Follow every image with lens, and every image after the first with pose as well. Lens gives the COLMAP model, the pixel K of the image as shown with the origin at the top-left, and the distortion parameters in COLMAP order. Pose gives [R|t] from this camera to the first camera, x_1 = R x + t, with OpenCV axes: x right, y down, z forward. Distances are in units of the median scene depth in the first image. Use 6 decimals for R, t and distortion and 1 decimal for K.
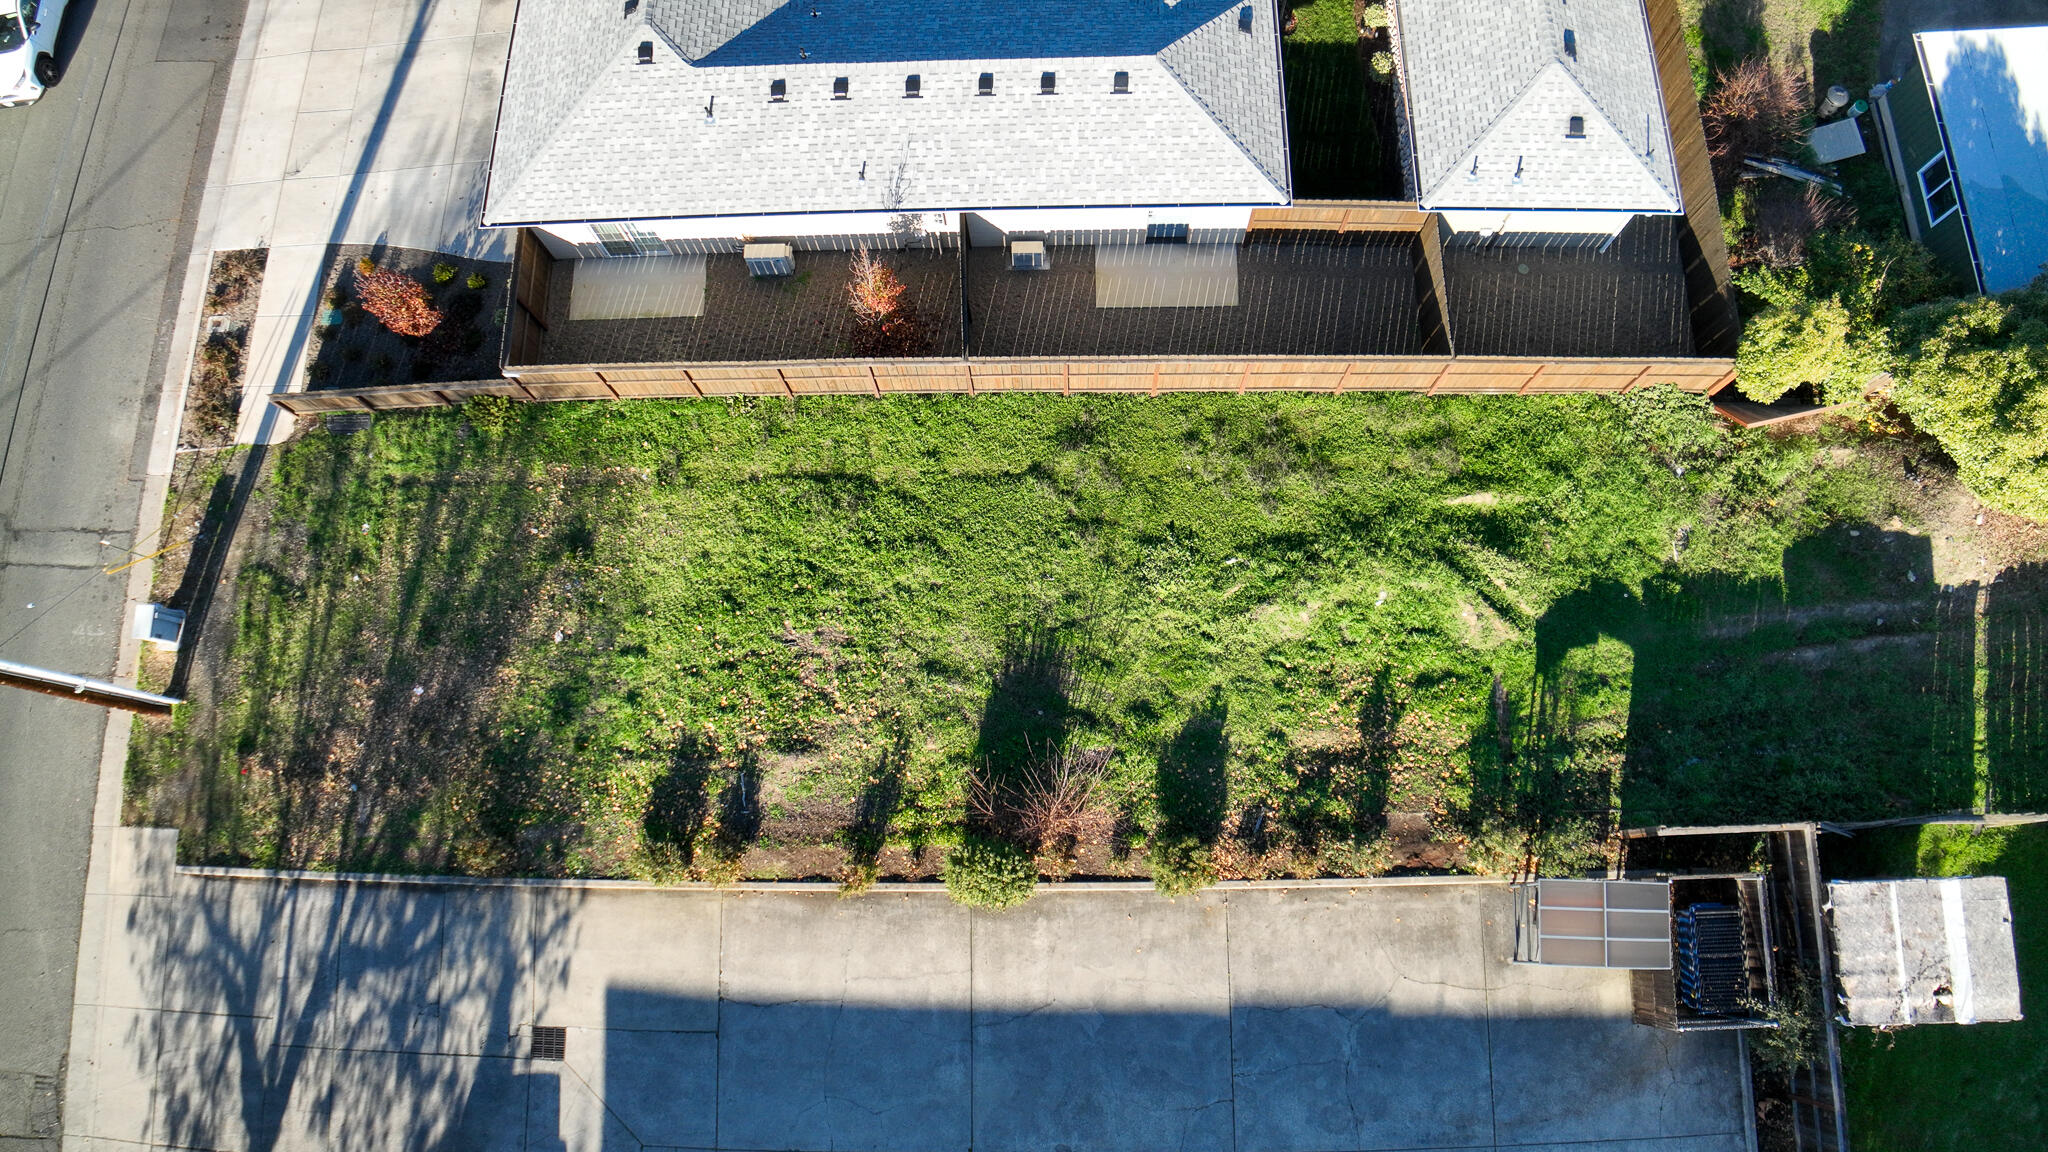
lens RADIAL K [[1221.4, 0, 1046.2], [0, 1221.4, 573.7], [0, 0, 1]] dist [-0.128627, 0.022495]
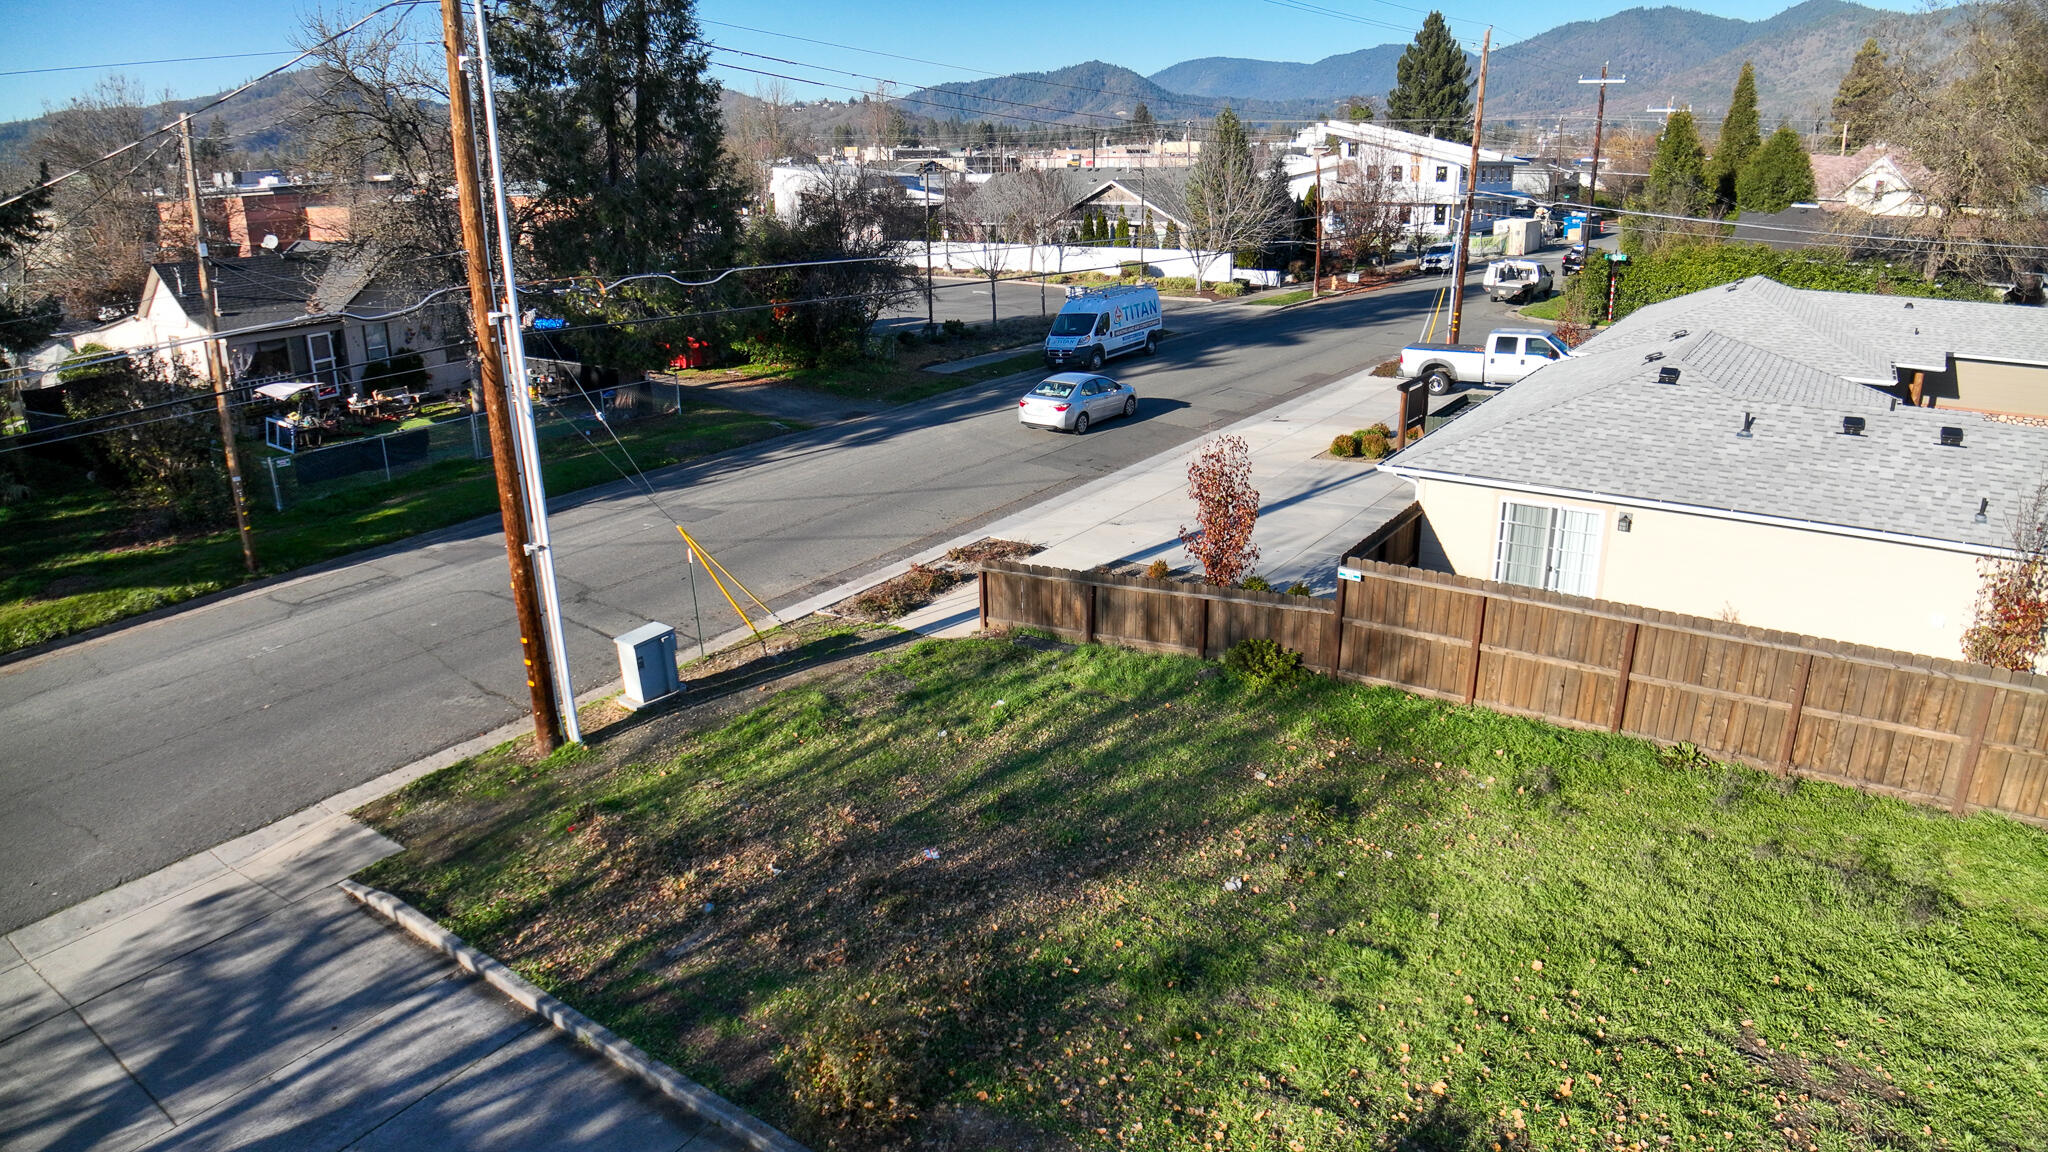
lens RADIAL K [[1229.5, 0, 1029.0], [0, 1229.5, 572.3], [0, 0, 1]] dist [-0.132838, 0.021023]
pose [[0.823397, 0.186175, -0.536056, -0.237282], [-0.551735, 0.483536, -0.679545, 0.381174], [0.132688, 0.855296, 0.500862, 0.639571]]
